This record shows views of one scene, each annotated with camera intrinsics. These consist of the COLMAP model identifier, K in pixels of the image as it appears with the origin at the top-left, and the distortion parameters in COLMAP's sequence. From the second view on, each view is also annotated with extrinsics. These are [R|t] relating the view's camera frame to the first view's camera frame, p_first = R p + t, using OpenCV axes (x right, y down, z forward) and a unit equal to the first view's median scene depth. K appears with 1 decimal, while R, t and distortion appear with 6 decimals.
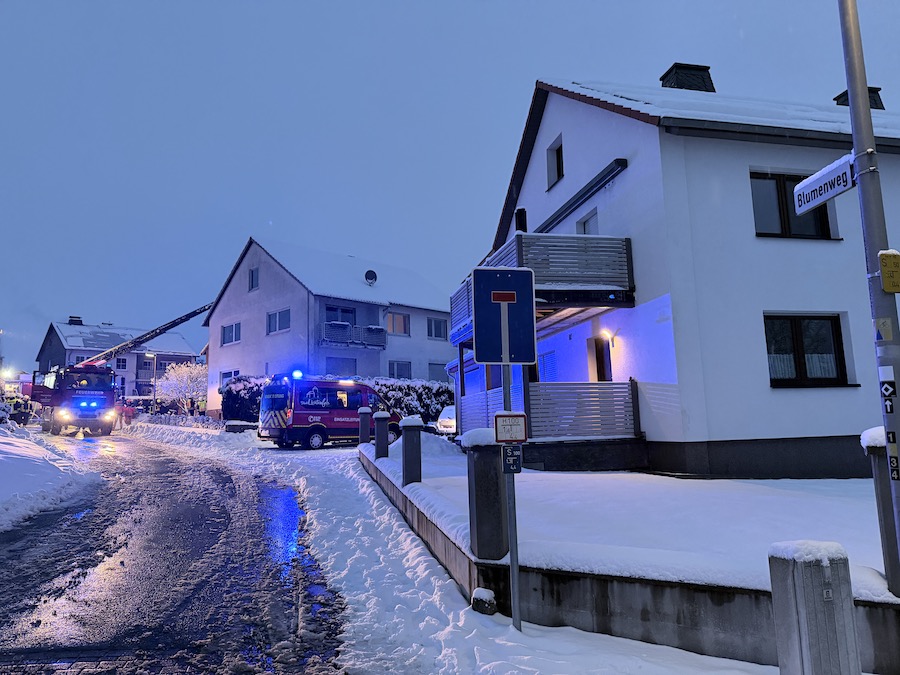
lens RADIAL K [[619.0, 0, 463.3], [0, 619.0, 336.9], [0, 0, 1]] dist [0.068283, -0.097539]
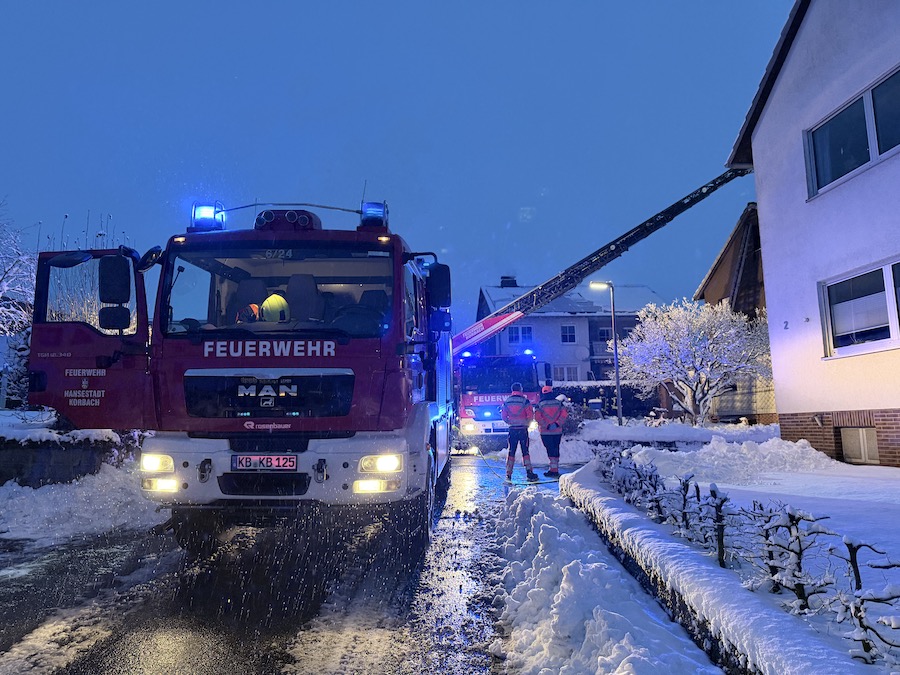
lens RADIAL K [[619.0, 0, 444.6], [0, 619.0, 343.4], [0, 0, 1]] dist [0.068283, -0.097539]
pose [[0.742198, -0.072110, -0.666290, -0.436758], [0.092628, 0.995690, -0.004580, 0.092195], [0.663749, -0.058318, 0.745679, 0.893105]]
